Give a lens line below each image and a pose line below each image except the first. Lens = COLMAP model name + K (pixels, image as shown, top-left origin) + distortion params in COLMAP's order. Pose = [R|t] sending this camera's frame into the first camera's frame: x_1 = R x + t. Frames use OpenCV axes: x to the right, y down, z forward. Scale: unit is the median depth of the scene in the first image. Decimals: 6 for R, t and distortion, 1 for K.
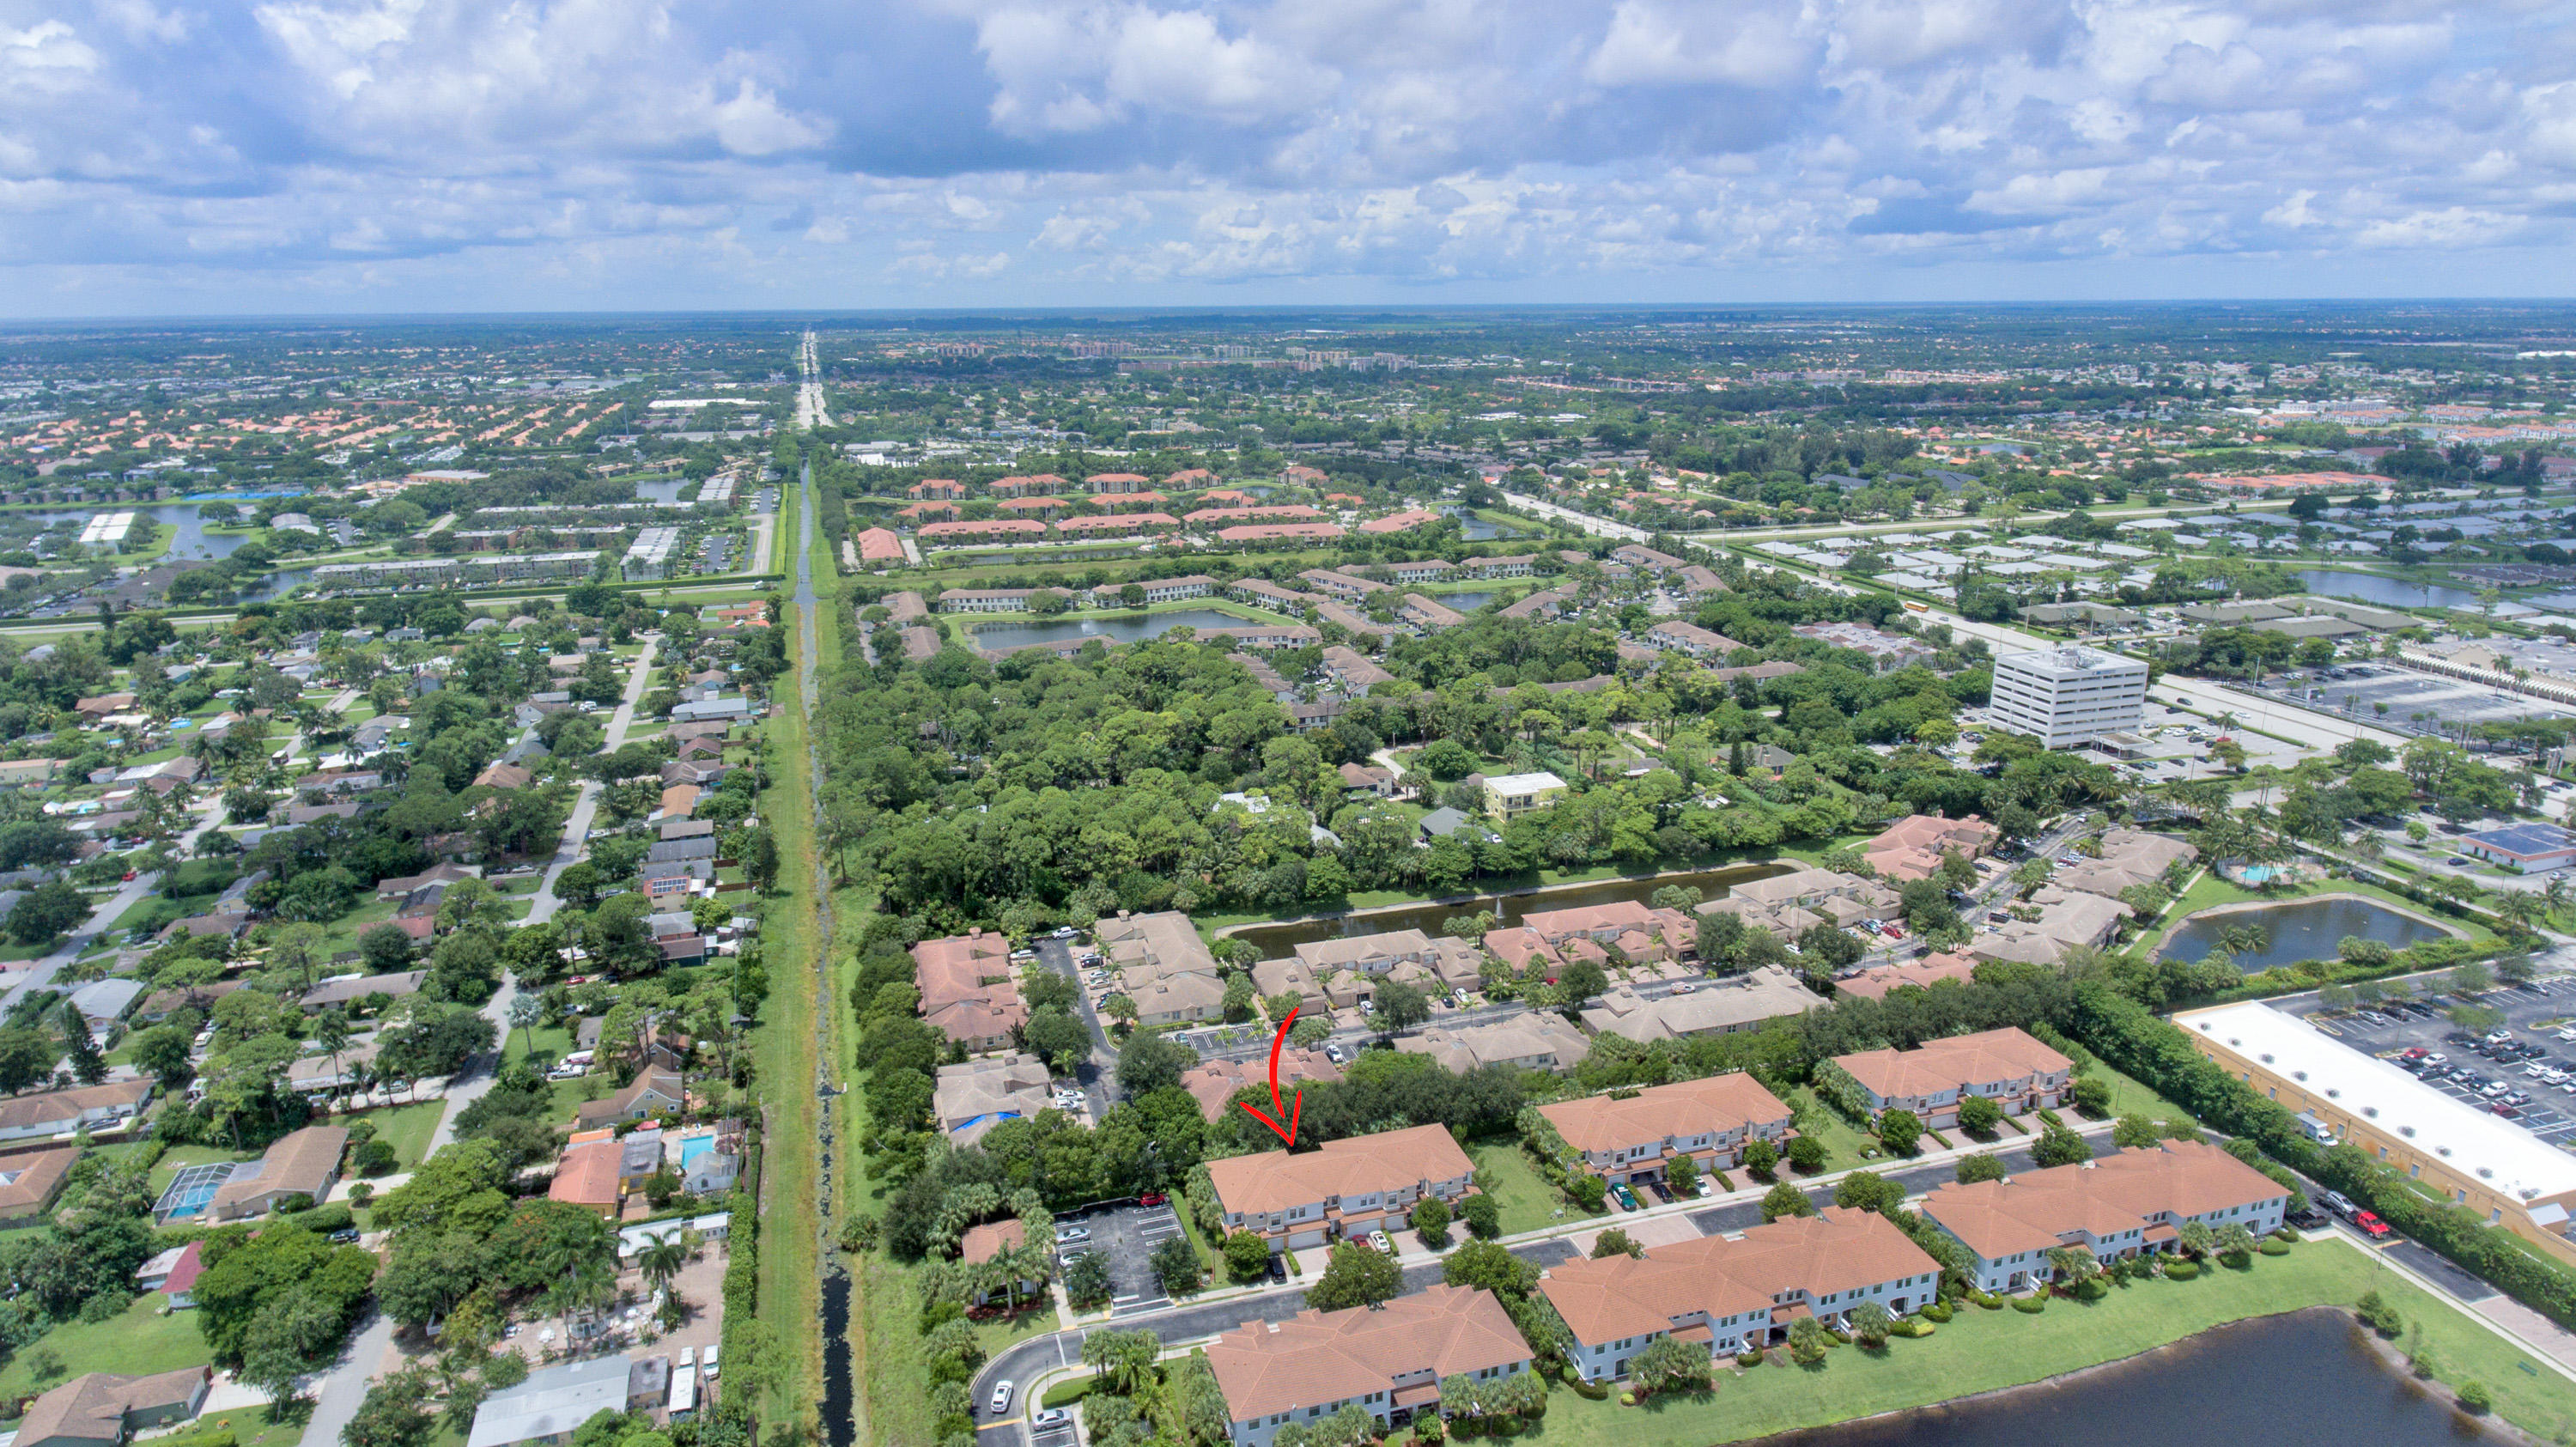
lens RADIAL K [[1505.5, 0, 1275.7], [0, 1505.5, 718.7], [0, 0, 1]] dist [-0.003035, -0.000702]
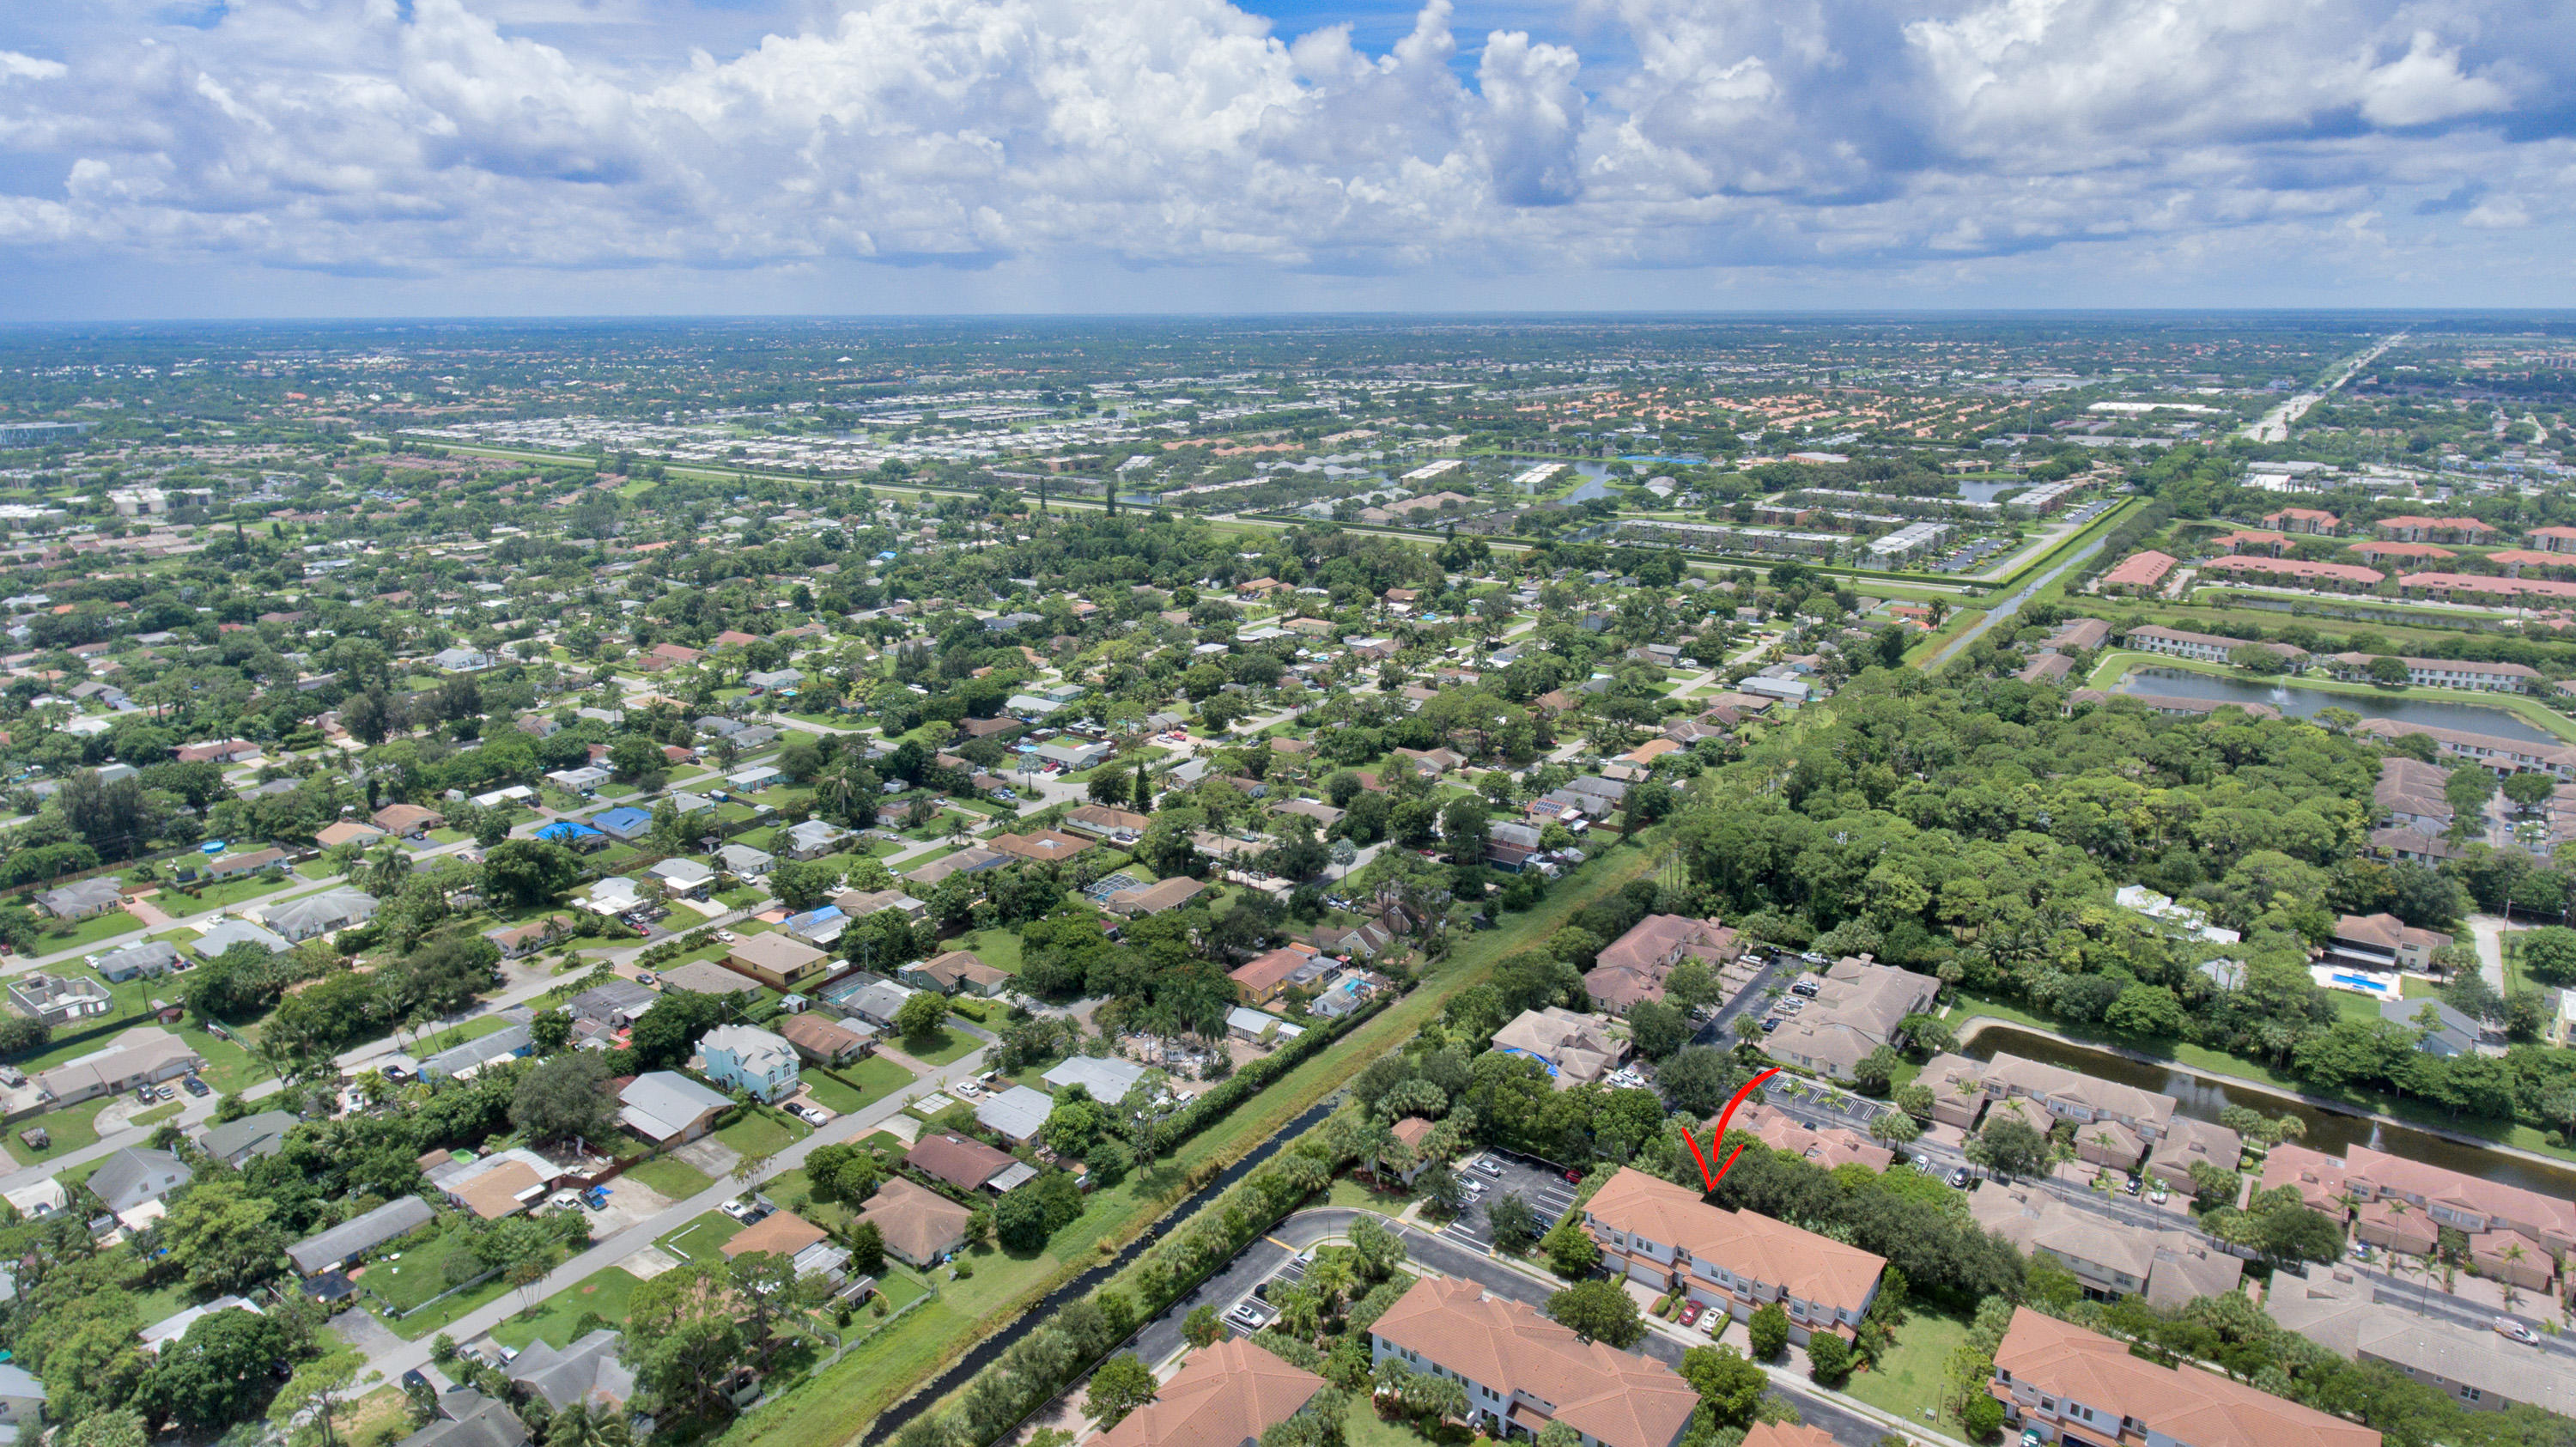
lens RADIAL K [[1505.5, 0, 1275.7], [0, 1505.5, 718.7], [0, 0, 1]] dist [-0.003035, -0.000702]
pose [[0.592744, 0.216923, -0.775628, 0.337069], [-0.215016, 0.970713, 0.107165, -0.031854], [0.776159, 0.103251, 0.622026, 0.110862]]
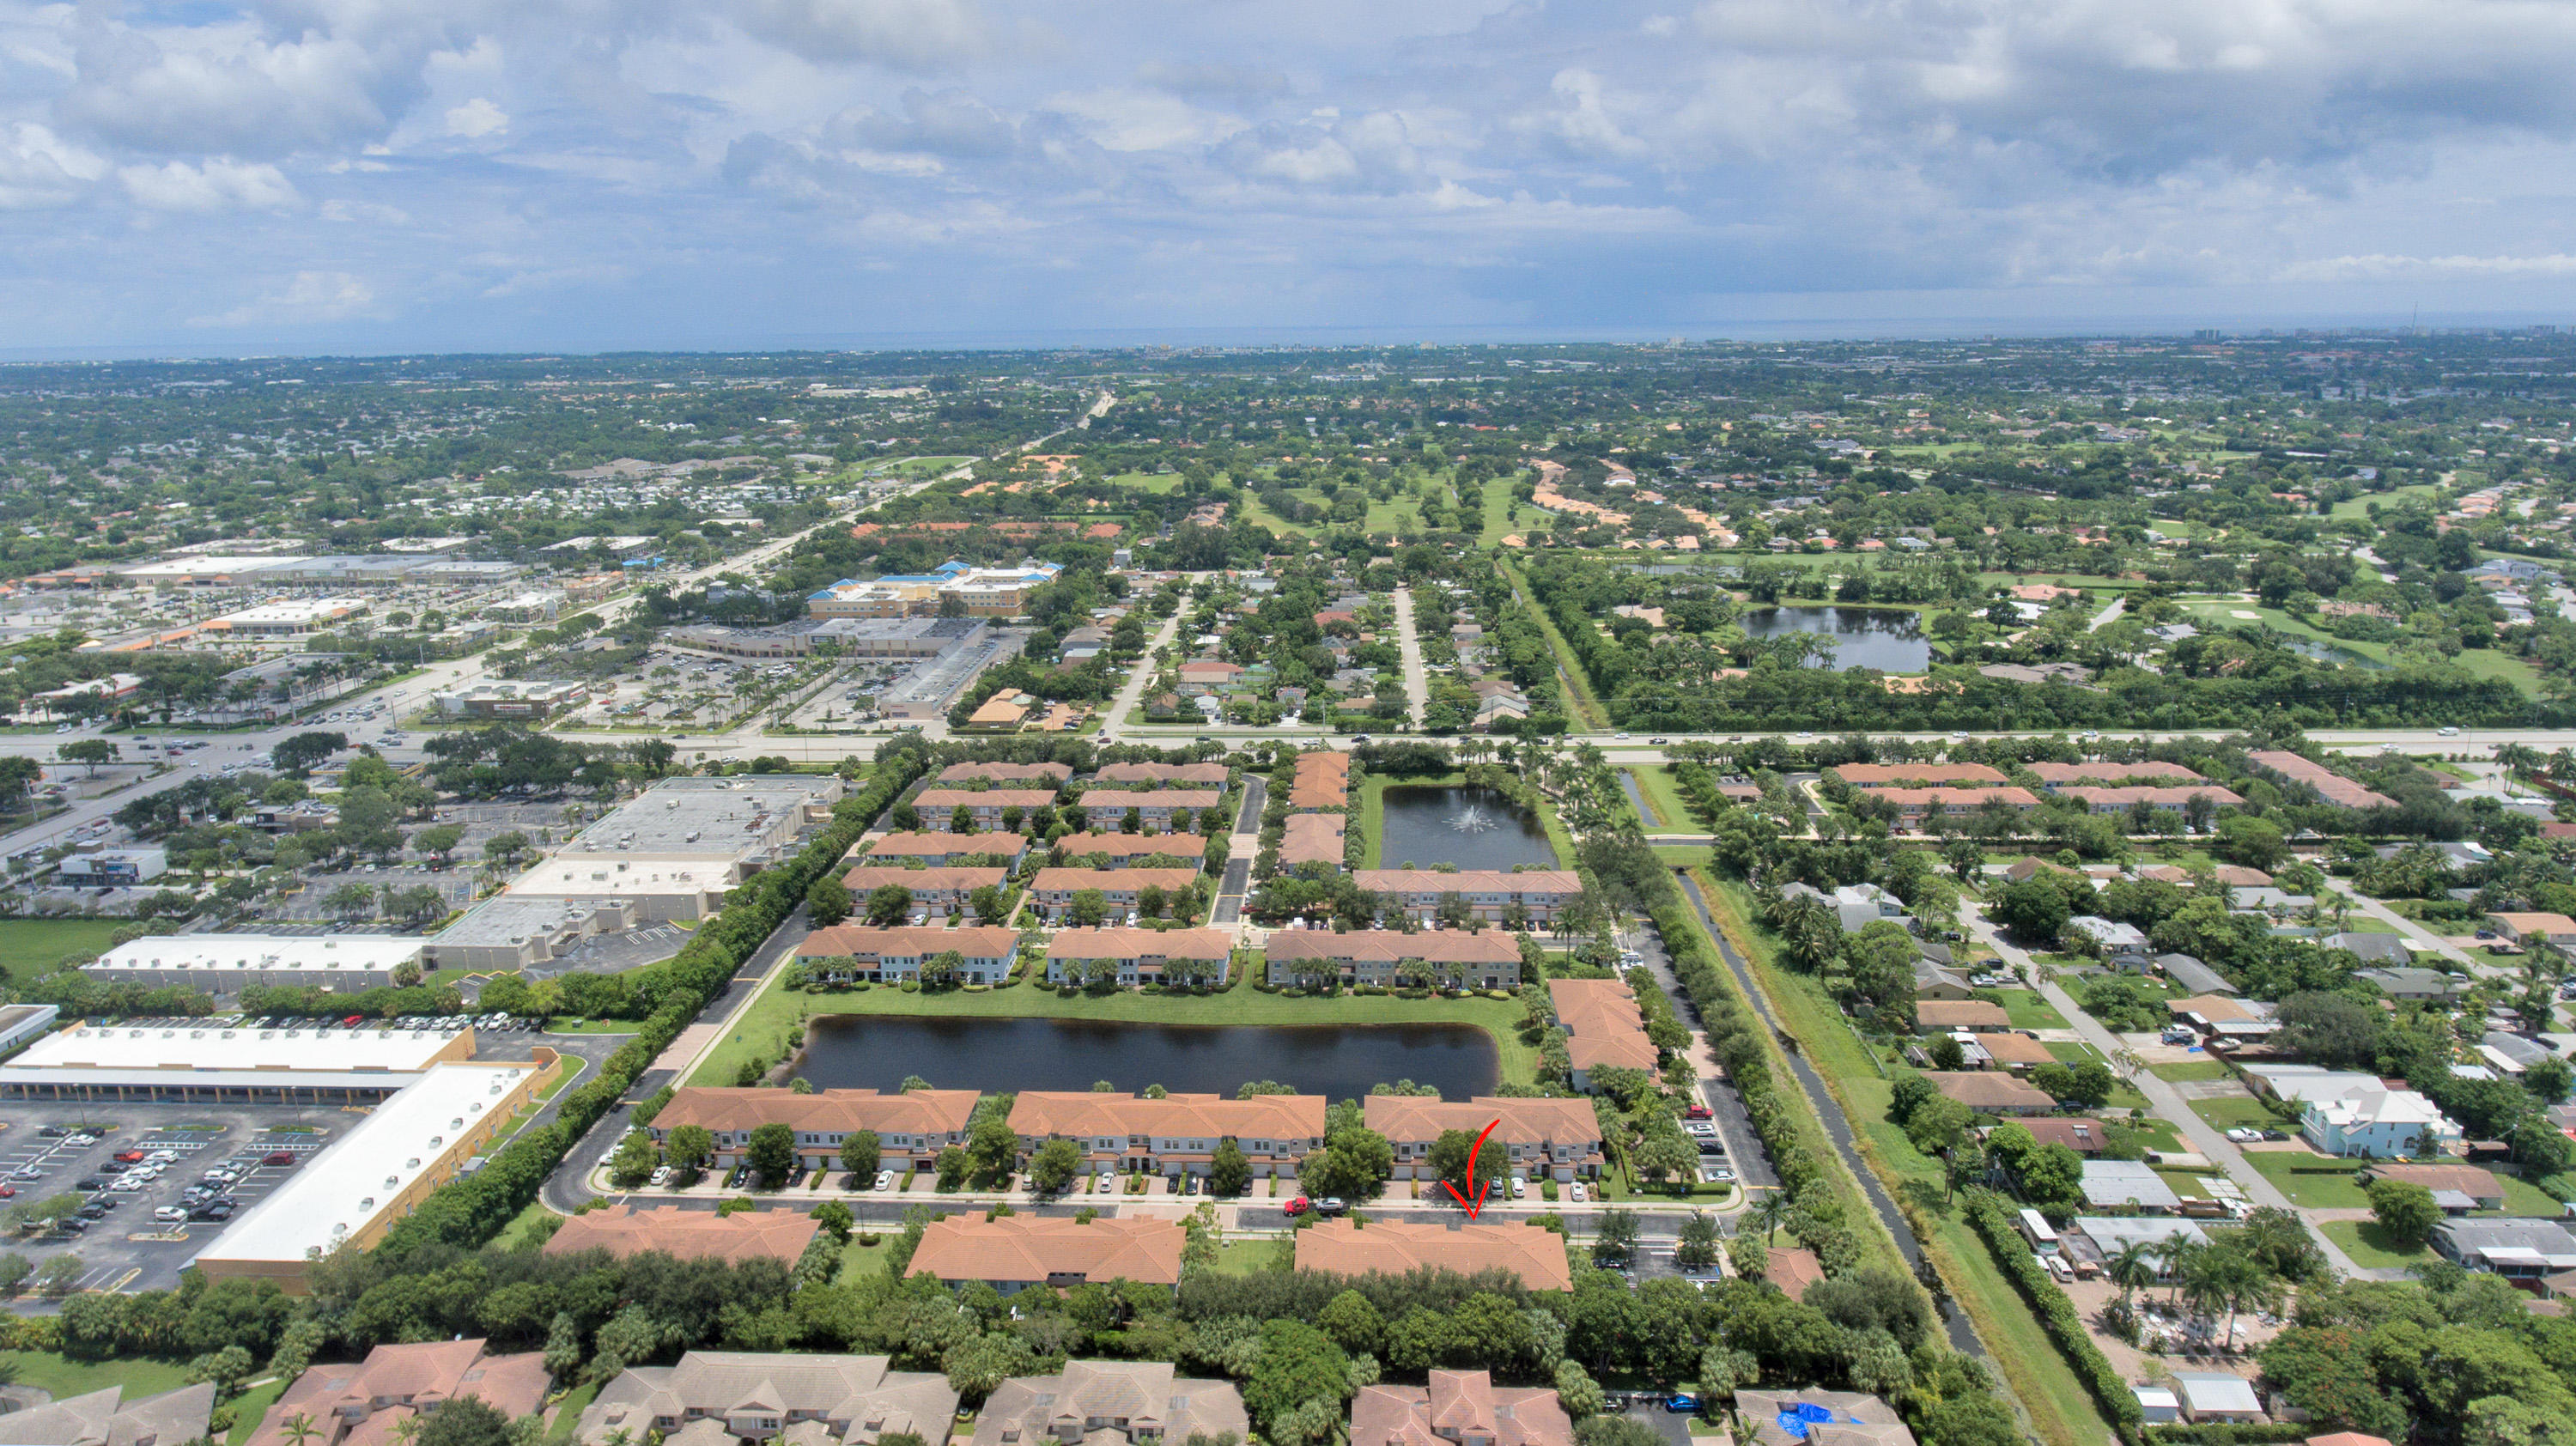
lens RADIAL K [[1505.5, 0, 1275.7], [0, 1505.5, 718.2], [0, 0, 1]] dist [-0.003035, -0.000702]
pose [[-0.941853, -0.062236, 0.330212, -0.096599], [0.111883, 0.868544, 0.482818, -0.295584], [-0.316853, 0.491688, -0.811078, 1.038687]]
